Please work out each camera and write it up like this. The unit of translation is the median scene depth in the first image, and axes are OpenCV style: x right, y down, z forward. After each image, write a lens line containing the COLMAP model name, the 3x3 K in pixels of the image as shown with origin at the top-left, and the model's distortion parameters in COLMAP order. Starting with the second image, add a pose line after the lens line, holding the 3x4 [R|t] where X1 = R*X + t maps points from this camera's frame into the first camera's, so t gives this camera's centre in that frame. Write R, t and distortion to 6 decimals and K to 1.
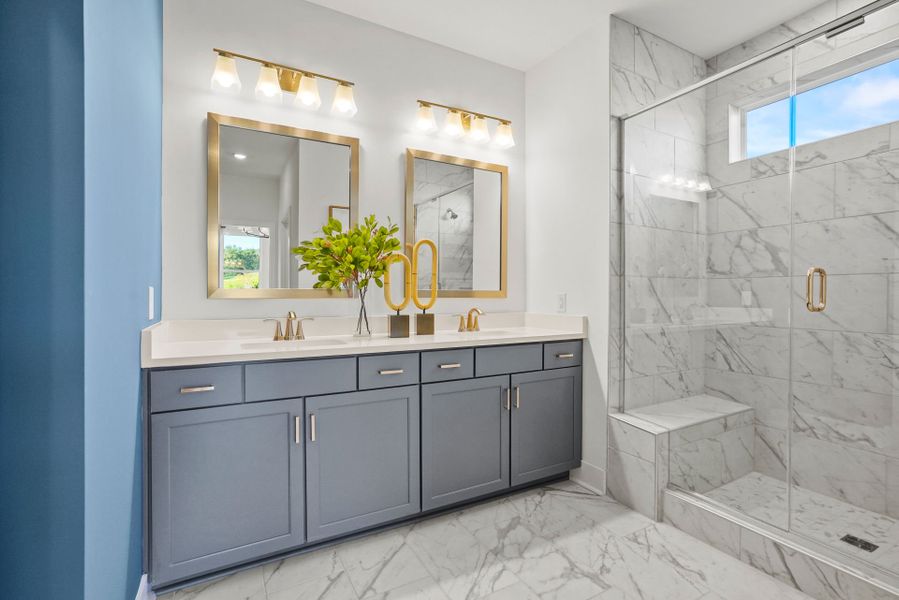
lens RADIAL K [[423.1, 0, 448.6], [0, 423.1, 302.0], [0, 0, 1]] dist [-0.002728, 0.005200]
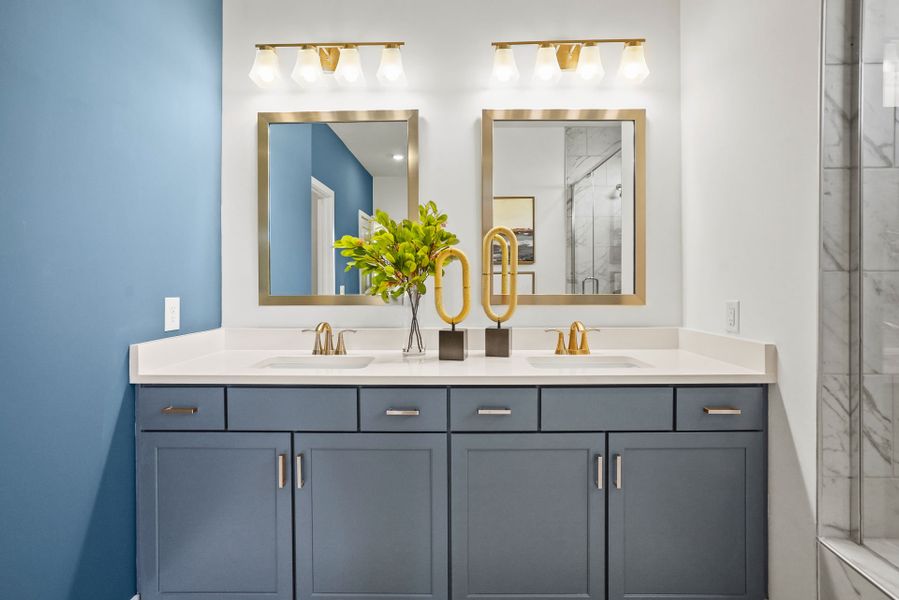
lens RADIAL K [[423.1, 0, 448.6], [0, 423.1, 290.8], [0, 0, 1]] dist [-0.002728, 0.005200]
pose [[0.869408, 0.000975, -0.494095, 0.238536], [-0.003833, 0.999981, -0.004772, -0.033620], [0.494081, 0.006042, 0.869395, 0.318996]]
